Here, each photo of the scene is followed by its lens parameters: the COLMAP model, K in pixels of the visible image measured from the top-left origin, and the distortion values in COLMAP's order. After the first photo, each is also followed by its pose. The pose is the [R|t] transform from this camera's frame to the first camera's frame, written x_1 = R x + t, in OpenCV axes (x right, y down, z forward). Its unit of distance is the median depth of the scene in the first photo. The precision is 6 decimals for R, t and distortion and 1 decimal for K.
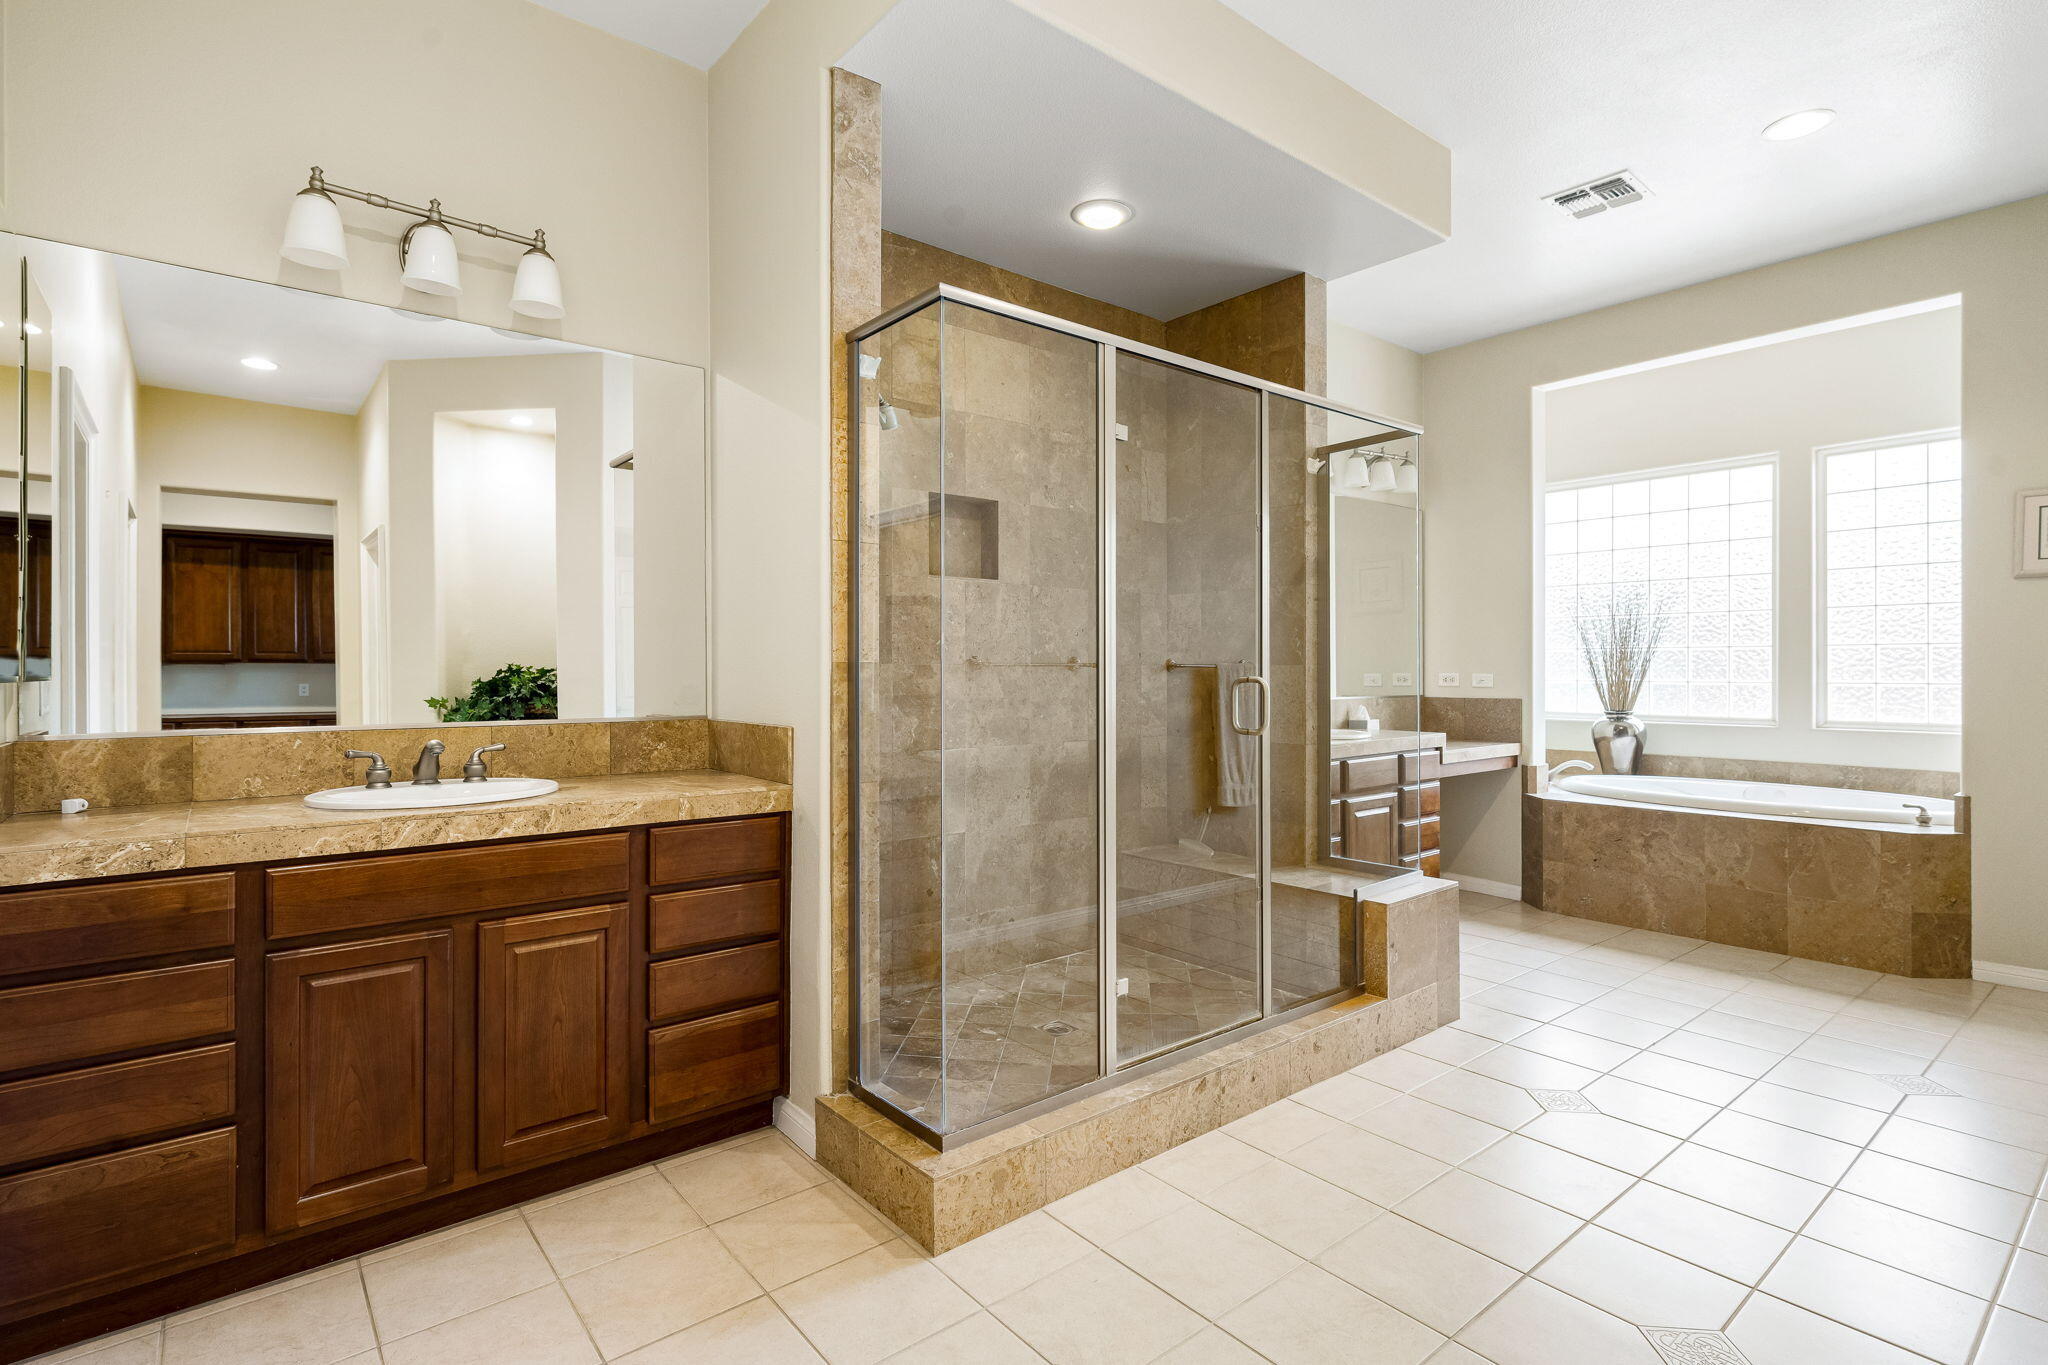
lens RADIAL K [[1004.7, 0, 1004.0], [0, 1004.7, 677.0], [0, 0, 1]] dist [-0.005673, 0.000490]
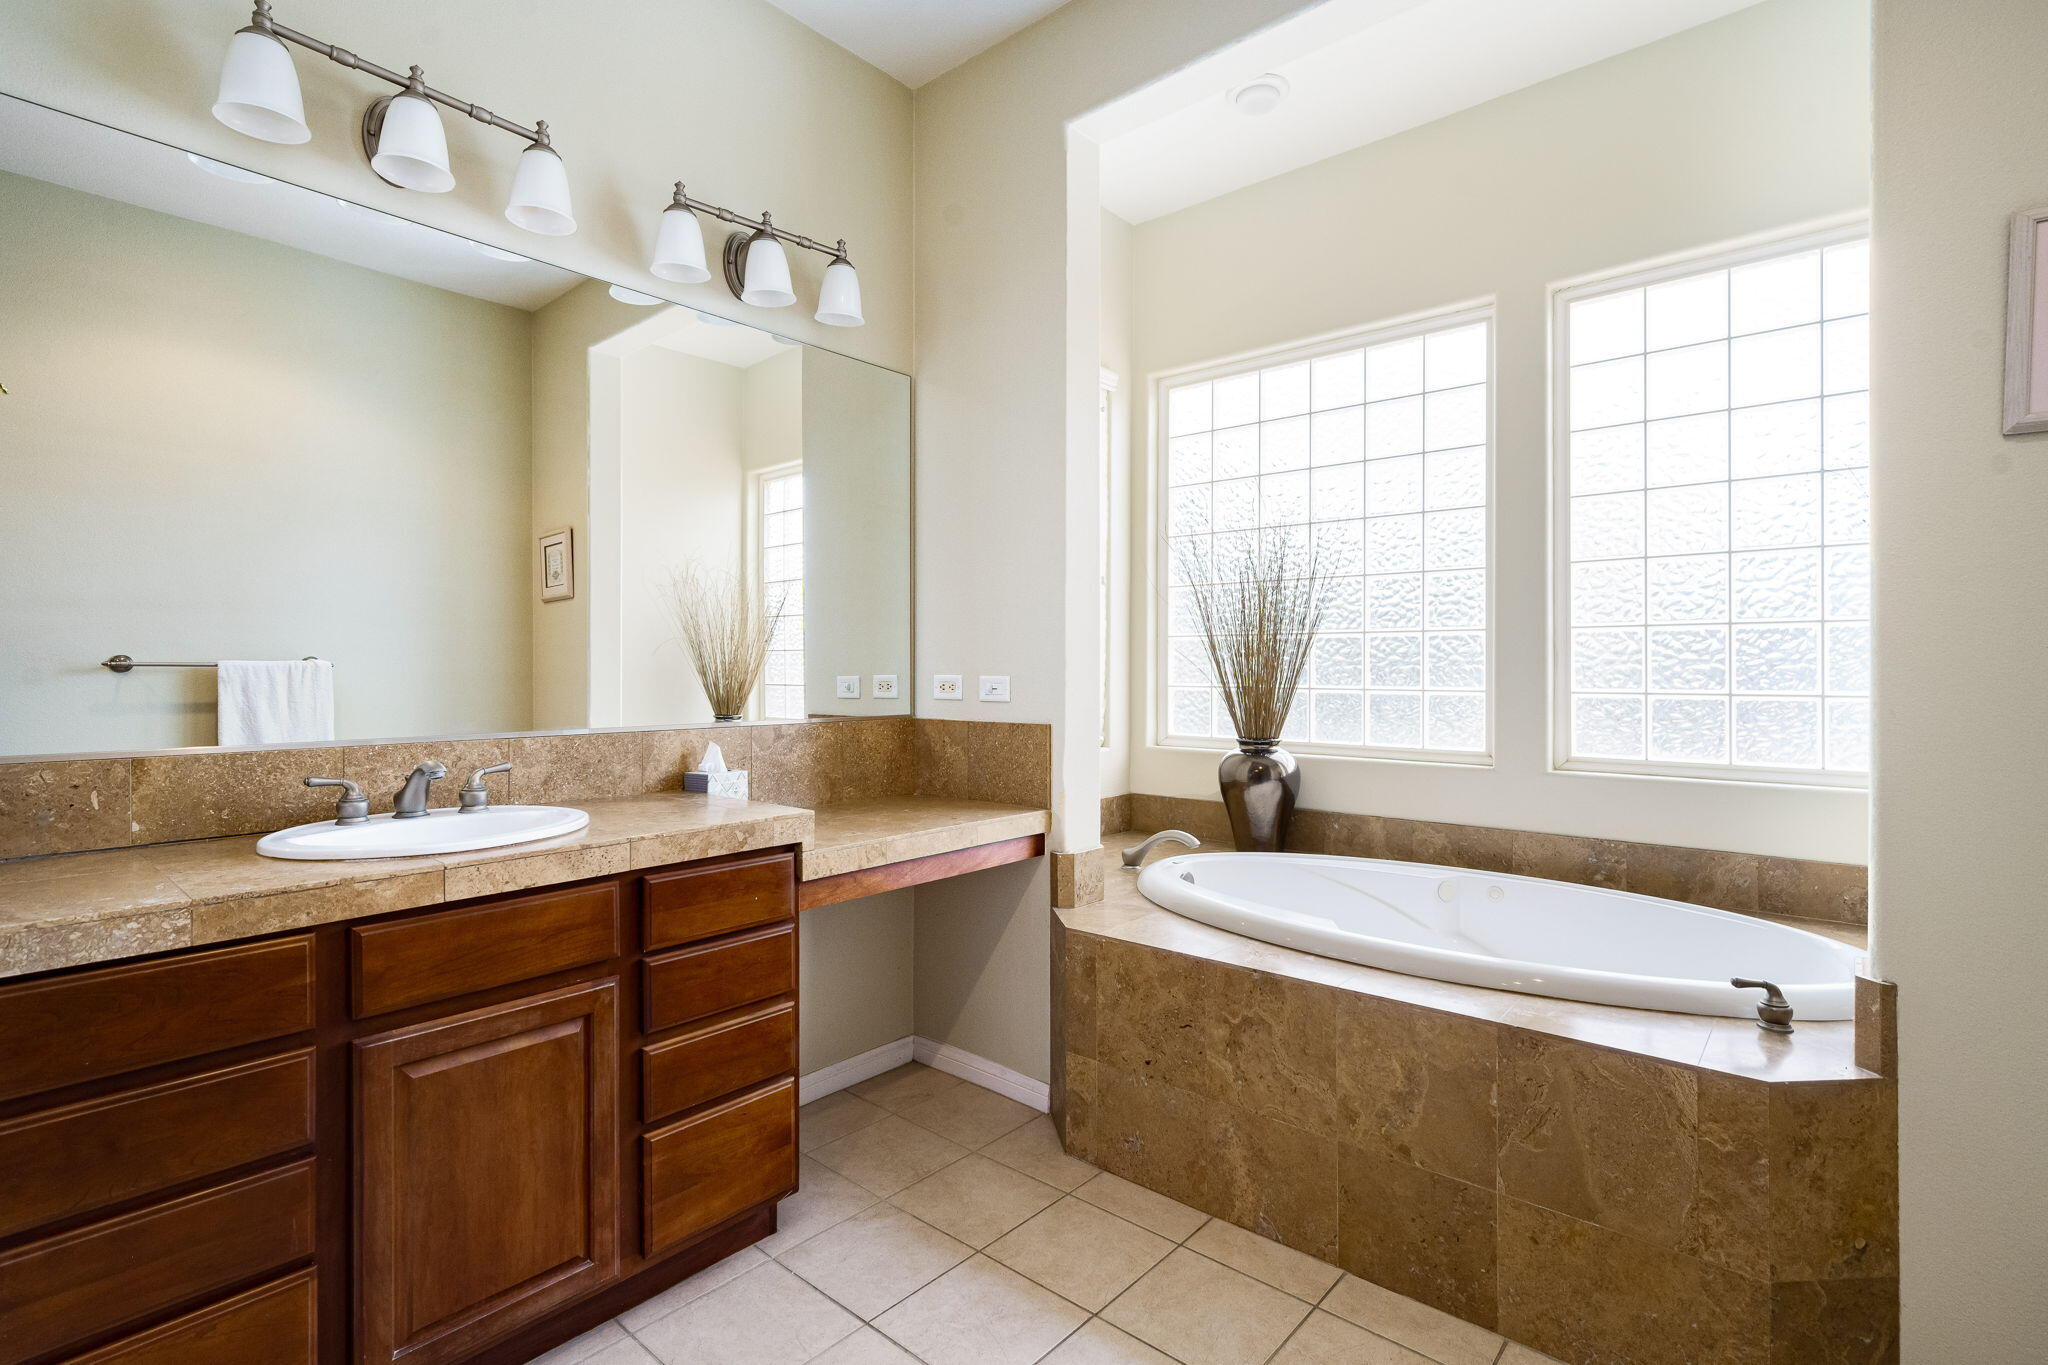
lens RADIAL K [[956.6, 0, 1027.4], [0, 956.6, 674.5], [0, 0, 1]] dist [-0.000700, -0.000497]
pose [[0.983411, 0.001153, 0.181389, 0.478804], [-0.000935, 0.999999, -0.001288, -0.004316], [-0.181390, 0.001097, 0.983411, 0.594013]]
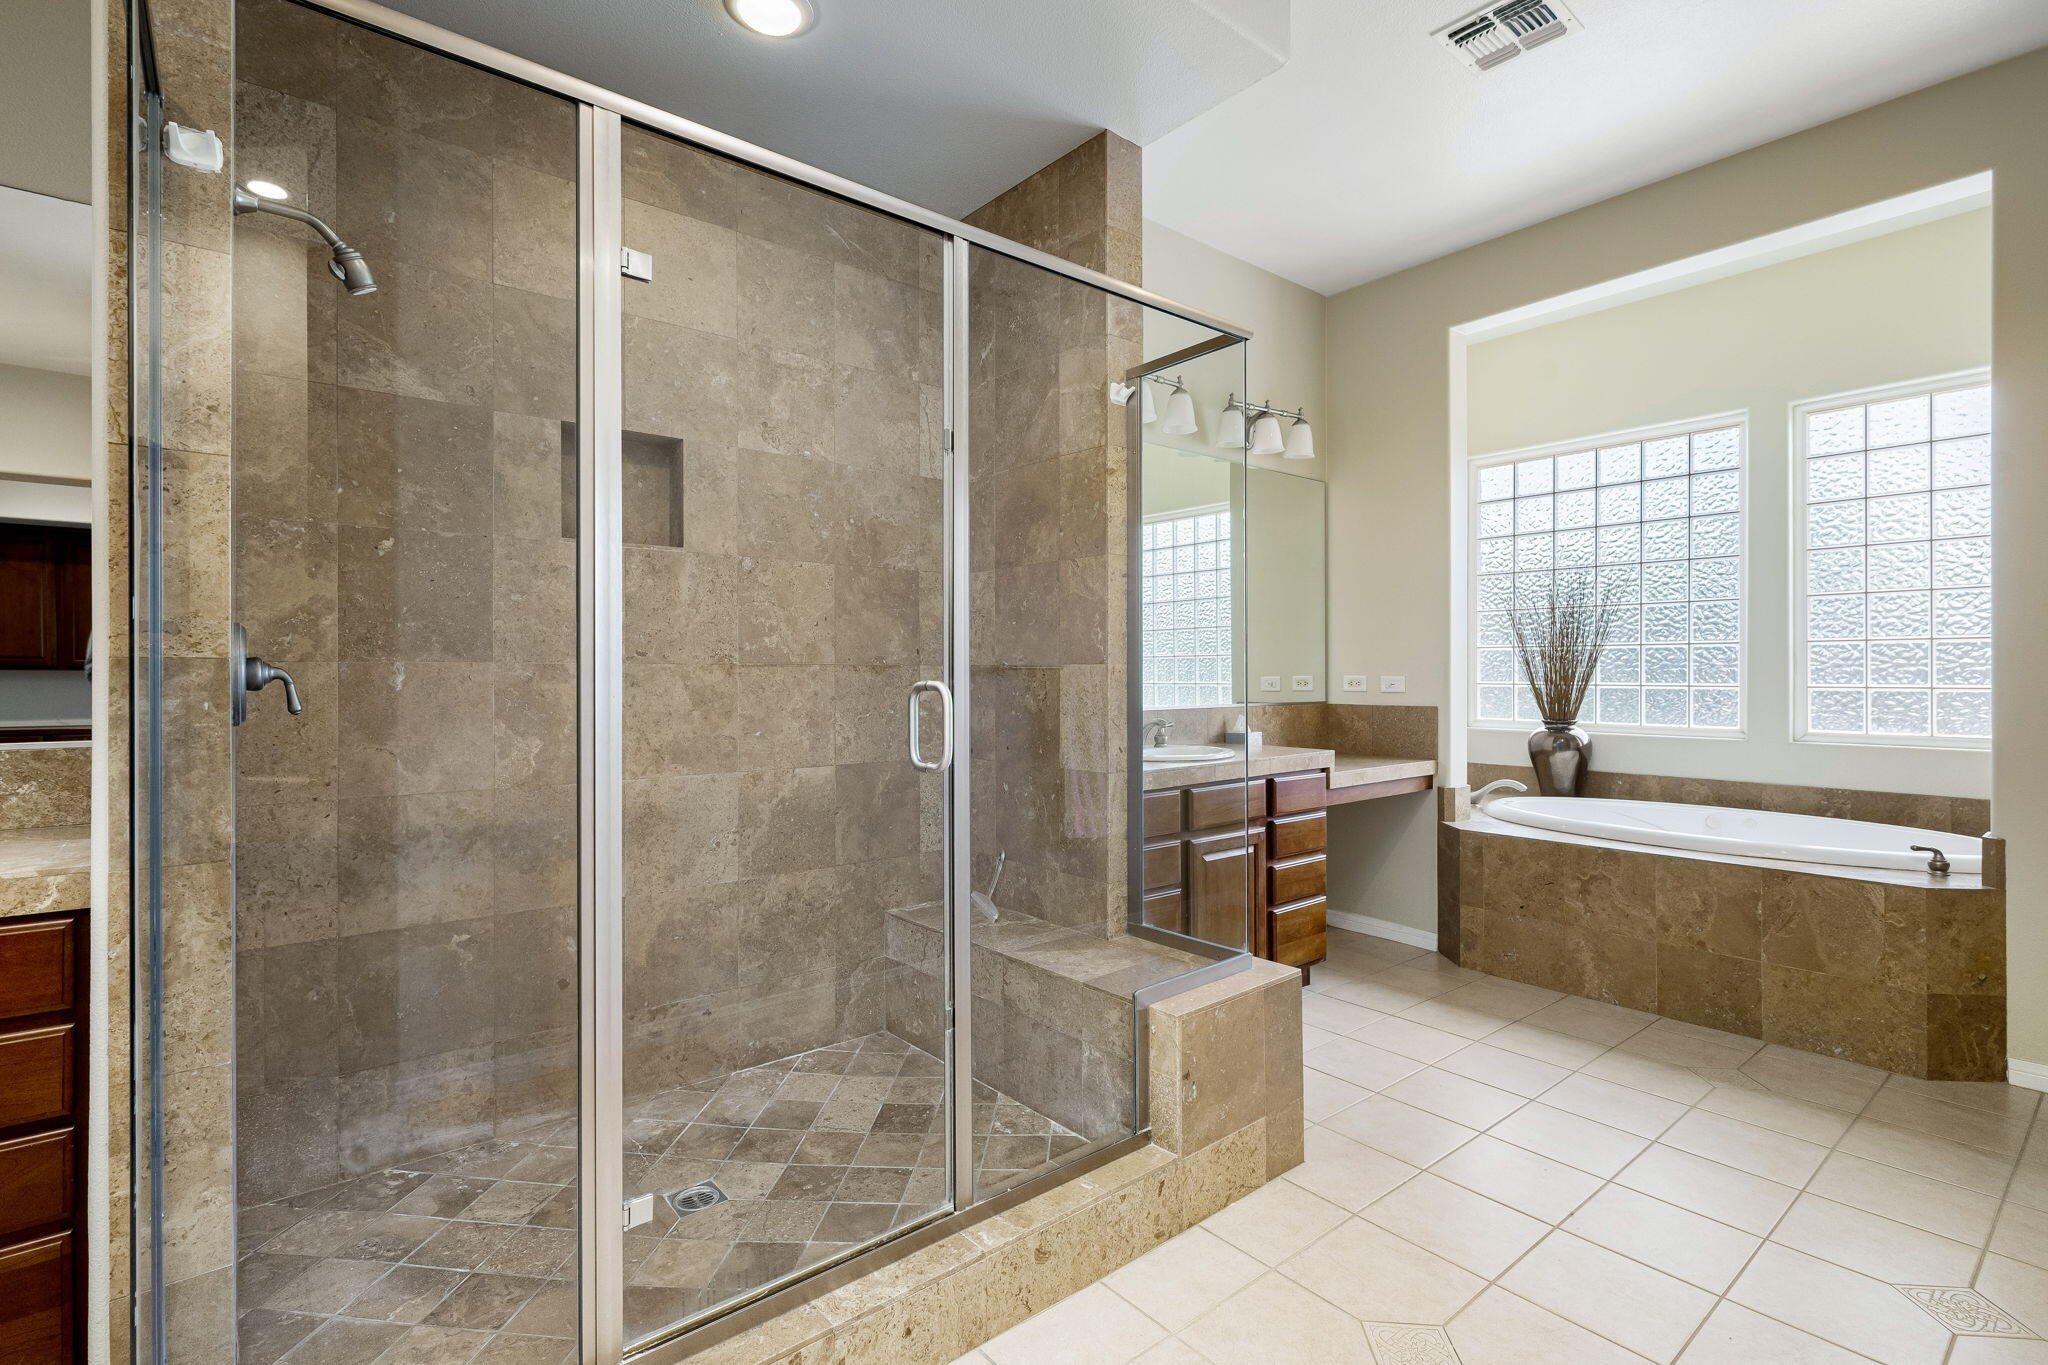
lens RADIAL K [[956.6, 0, 1016.3], [0, 956.6, 678.9], [0, 0, 1]] dist [-0.000700, -0.000497]
pose [[0.999970, -0.000298, 0.007757, 0.189192], [0.000302, 1.000000, -0.000499, -0.000924], [-0.007757, 0.000501, 0.999970, 0.249678]]
